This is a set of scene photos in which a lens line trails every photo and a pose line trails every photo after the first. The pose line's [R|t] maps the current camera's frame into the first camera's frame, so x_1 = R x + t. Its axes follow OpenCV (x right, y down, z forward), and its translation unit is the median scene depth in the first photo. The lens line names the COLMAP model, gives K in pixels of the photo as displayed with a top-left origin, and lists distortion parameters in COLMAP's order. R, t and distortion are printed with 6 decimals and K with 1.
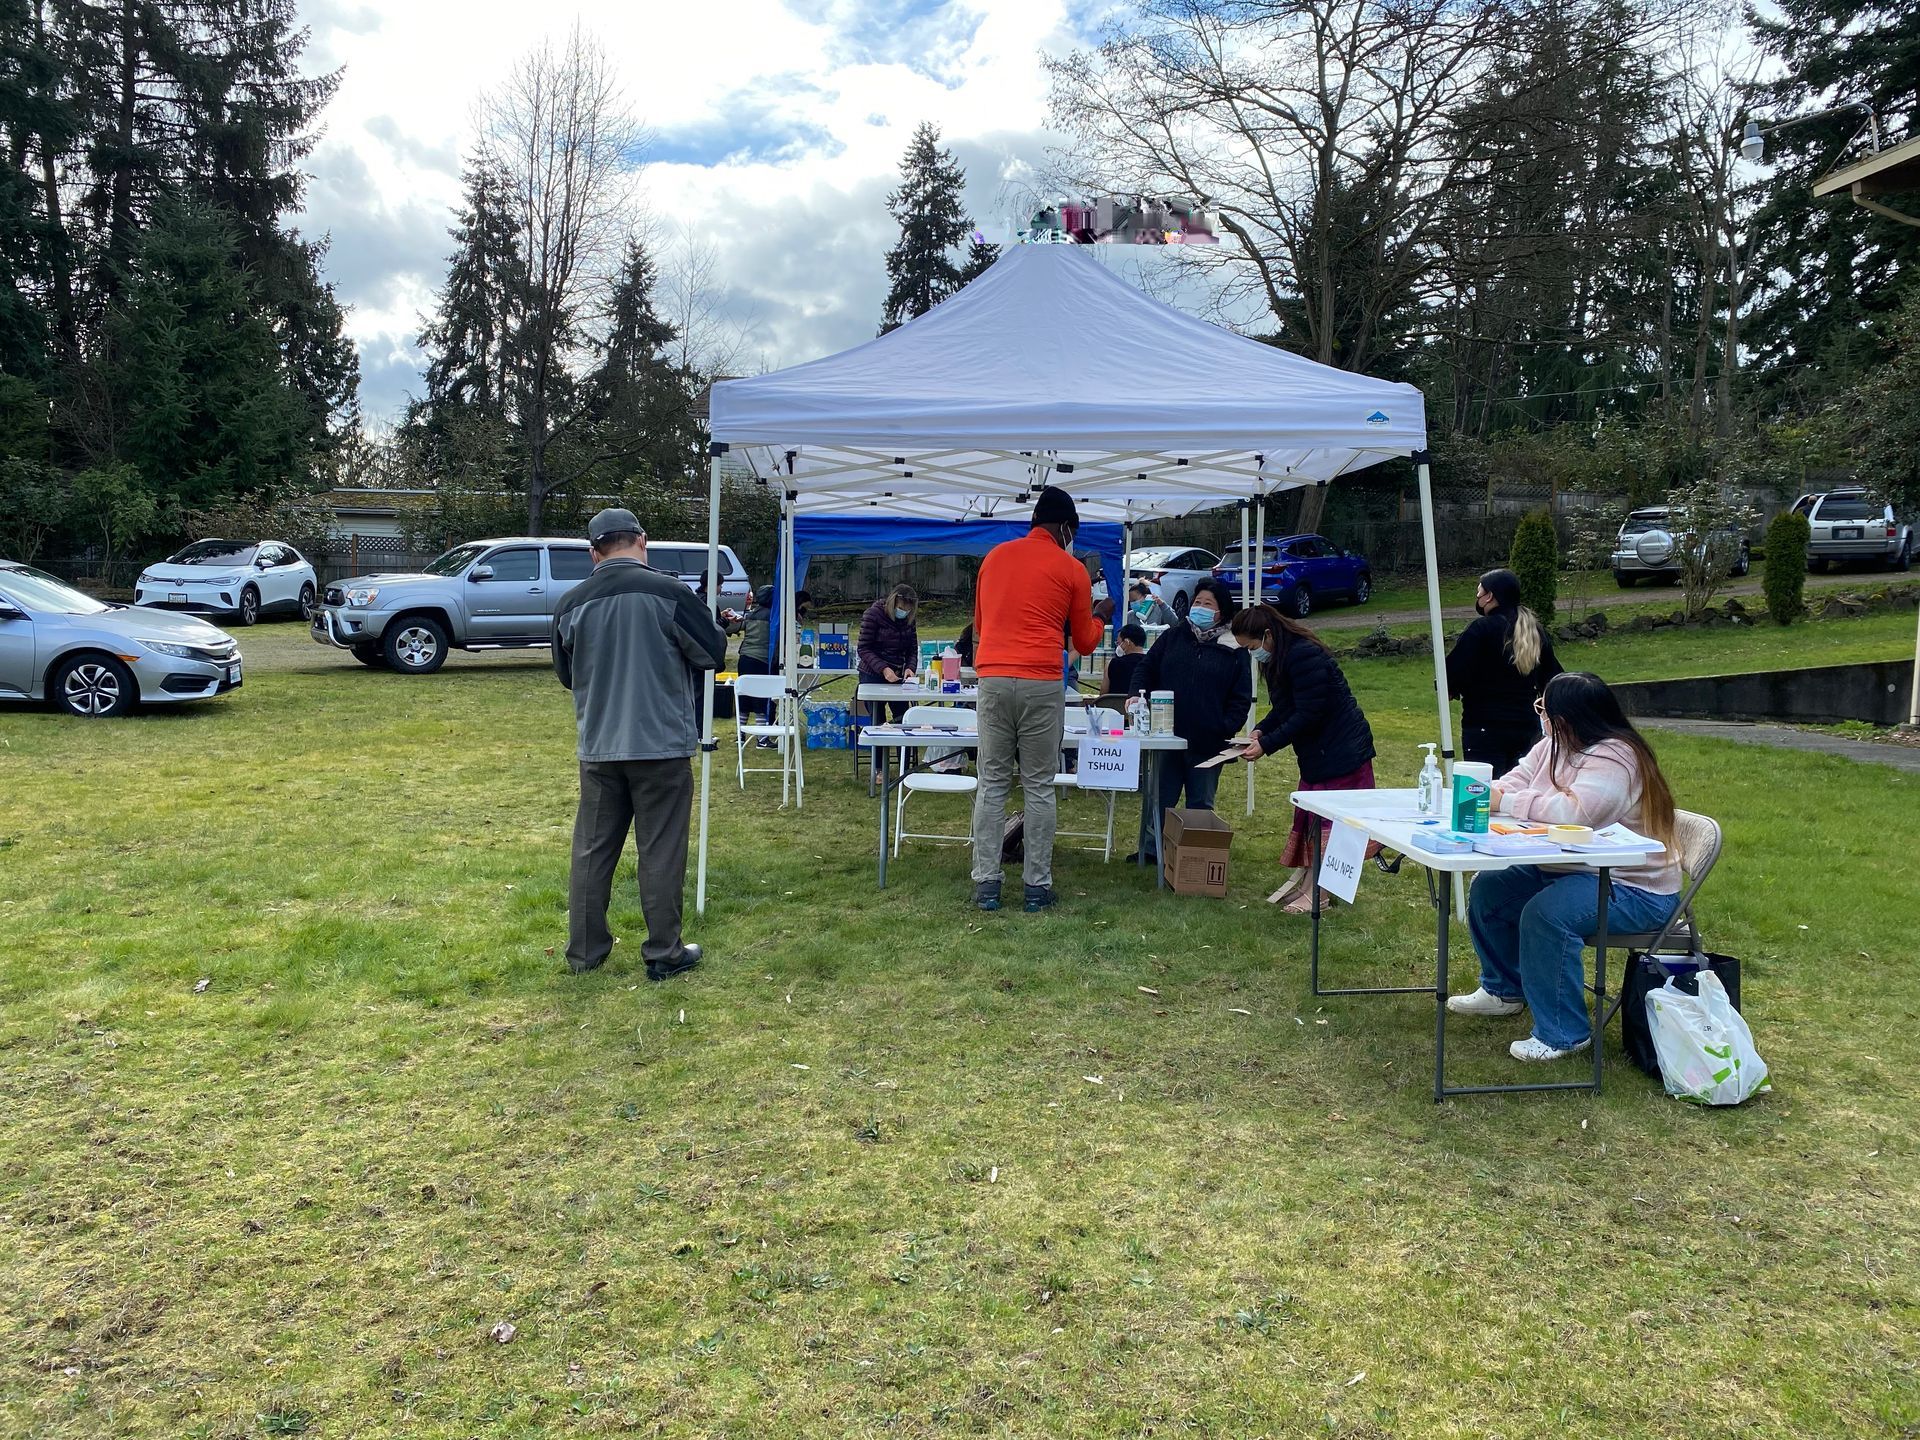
lens RADIAL K [[1436.4, 0, 952.4], [0, 1436.4, 686.6], [0, 0, 1]] dist [0.026931, -0.022720]
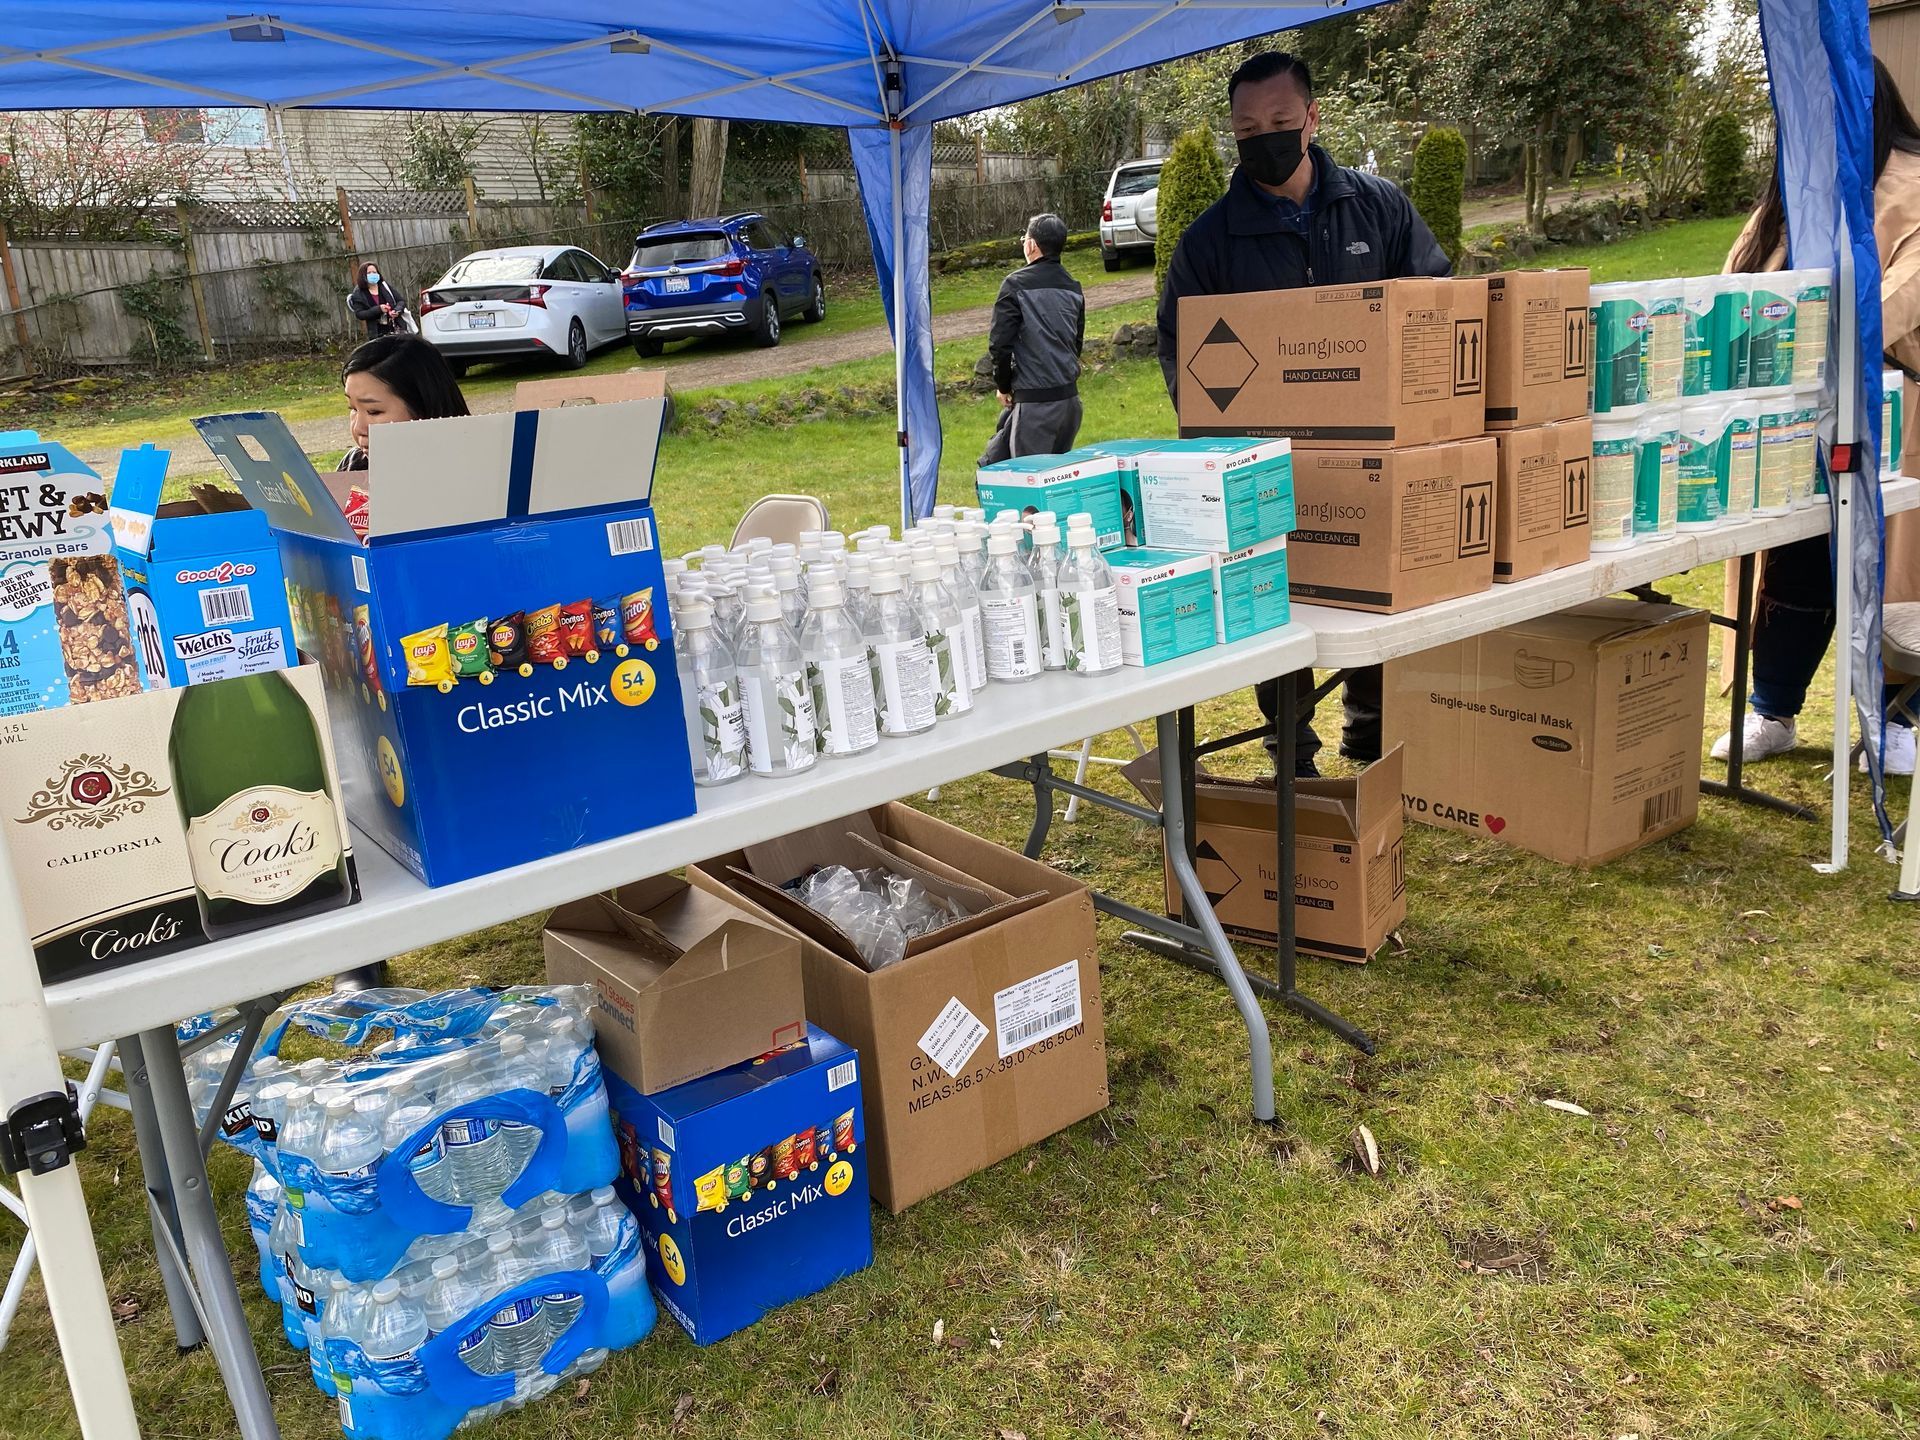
lens RADIAL K [[1436.4, 0, 952.4], [0, 1436.4, 686.6], [0, 0, 1]] dist [0.026931, -0.022720]
pose [[0.838581, -0.207316, 0.503788, -0.045670], [0.119484, 0.972235, 0.201202, -0.017474], [-0.531513, -0.108529, 0.840069, 0.372820]]
